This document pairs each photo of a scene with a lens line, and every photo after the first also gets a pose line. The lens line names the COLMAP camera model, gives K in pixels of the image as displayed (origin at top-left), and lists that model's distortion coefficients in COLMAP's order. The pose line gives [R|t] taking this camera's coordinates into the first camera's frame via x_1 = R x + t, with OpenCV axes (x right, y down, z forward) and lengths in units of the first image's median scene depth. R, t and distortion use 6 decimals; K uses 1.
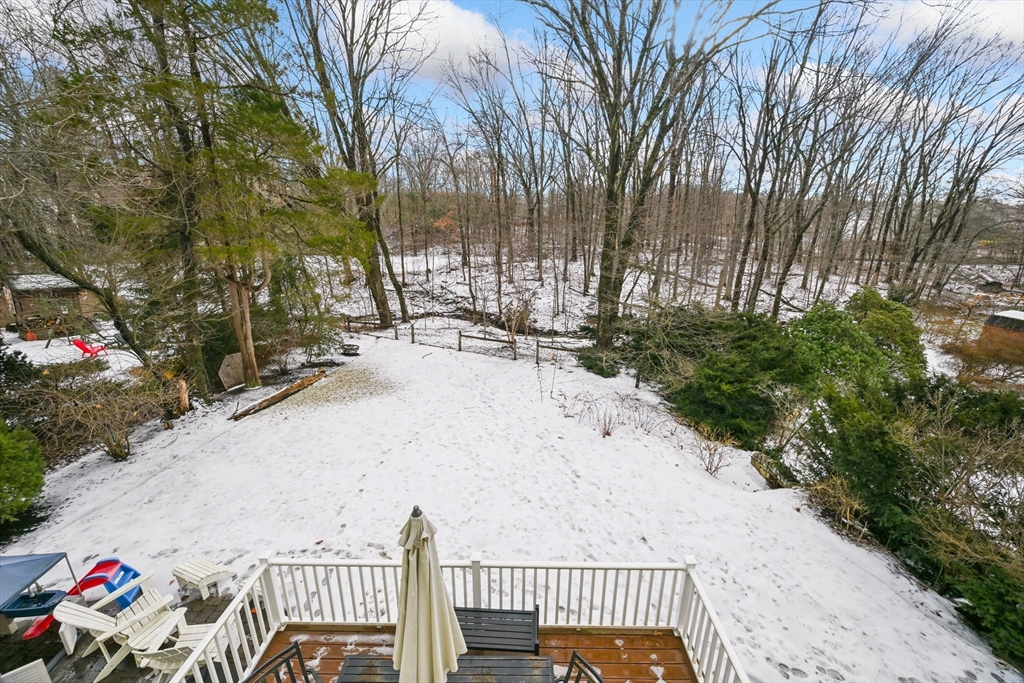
lens RADIAL K [[400.4, 0, 512.0], [0, 400.4, 341.5], [0, 0, 1]] dist [0.001265, 0.000258]
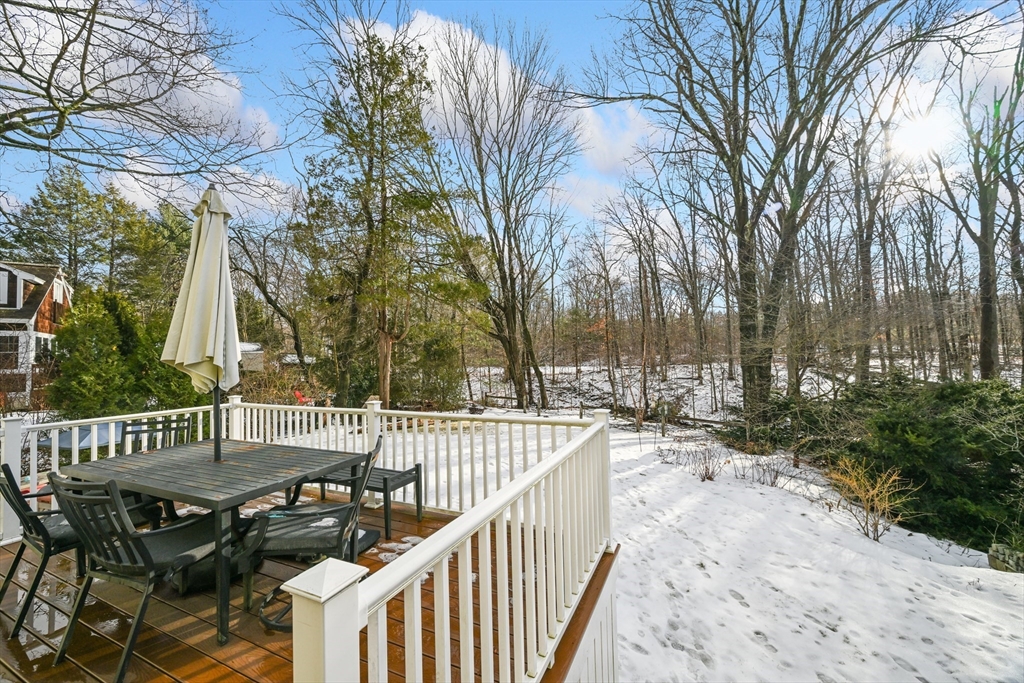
lens RADIAL K [[400.4, 0, 512.0], [0, 400.4, 341.5], [0, 0, 1]] dist [0.001265, 0.000258]
pose [[0.908560, -0.037281, -0.416088, 0.079846], [-0.095279, 0.951266, -0.293283, 0.086137], [0.406744, 0.306110, 0.860730, 0.038144]]
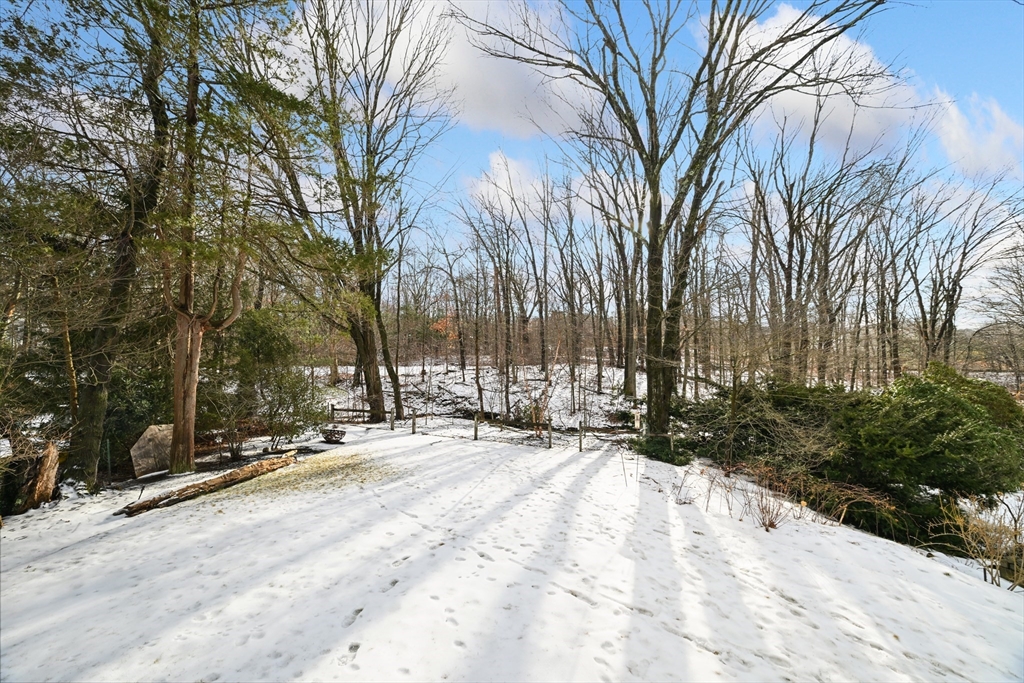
lens RADIAL K [[400.4, 0, 512.0], [0, 400.4, 341.5], [0, 0, 1]] dist [0.001265, 0.000258]
pose [[0.999020, -0.002315, 0.044209, -0.060908], [0.015819, 0.951370, -0.307643, 0.052500], [-0.041347, 0.308041, 0.950474, 0.129723]]
